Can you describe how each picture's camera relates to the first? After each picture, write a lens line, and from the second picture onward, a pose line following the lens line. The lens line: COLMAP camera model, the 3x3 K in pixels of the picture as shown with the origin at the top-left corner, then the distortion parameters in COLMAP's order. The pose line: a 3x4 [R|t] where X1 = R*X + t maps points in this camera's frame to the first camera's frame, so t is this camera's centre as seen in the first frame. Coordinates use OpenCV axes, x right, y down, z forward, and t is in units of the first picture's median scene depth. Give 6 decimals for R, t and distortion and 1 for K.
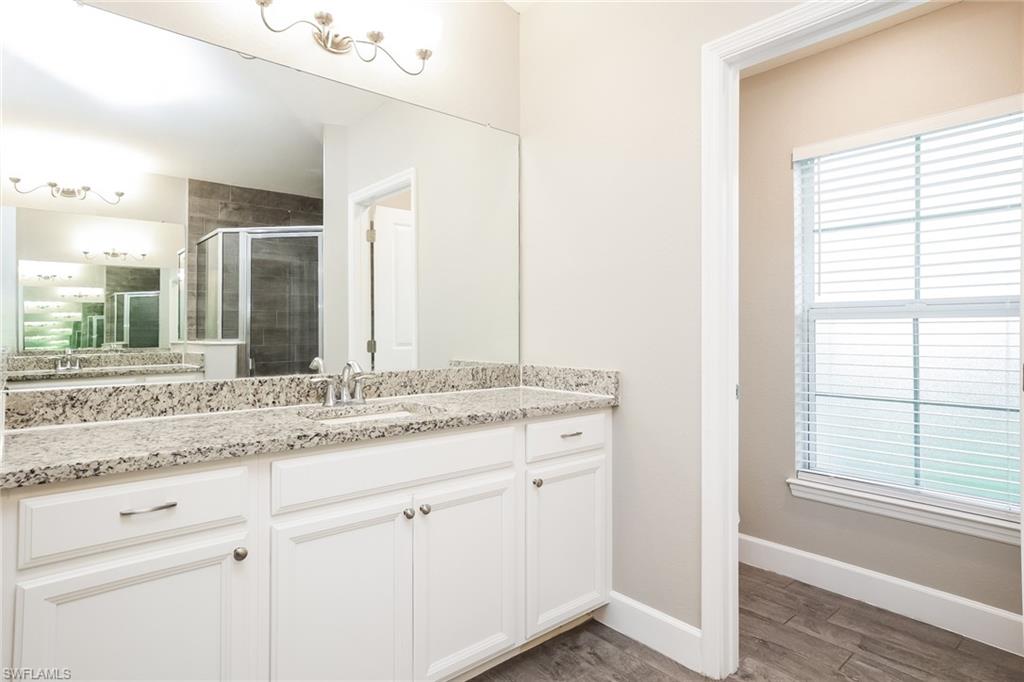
lens RADIAL K [[555.3, 0, 515.8], [0, 555.3, 331.9], [0, 0, 1]] dist [0.016147, 0.001086]
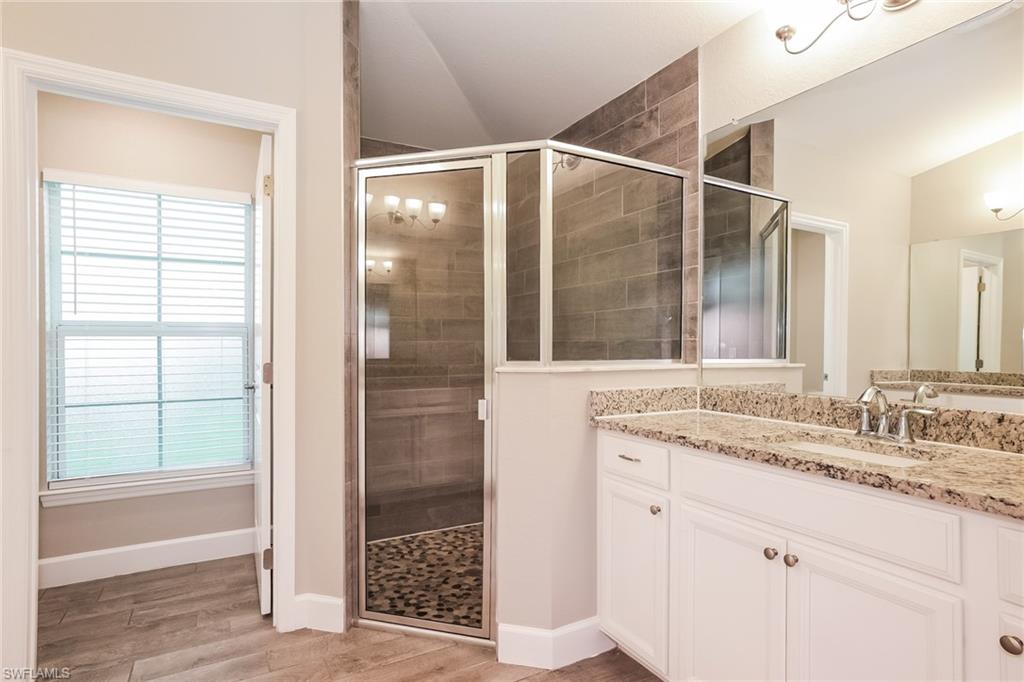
lens RADIAL K [[522.9, 0, 514.4], [0, 522.9, 343.7], [0, 0, 1]] dist [0.006546, 0.001108]
pose [[0.203436, -0.000908, 0.979088, -0.300467], [0.000657, 0.999999, 0.000791, -0.008316], [-0.979088, 0.000482, 0.203437, -0.043550]]
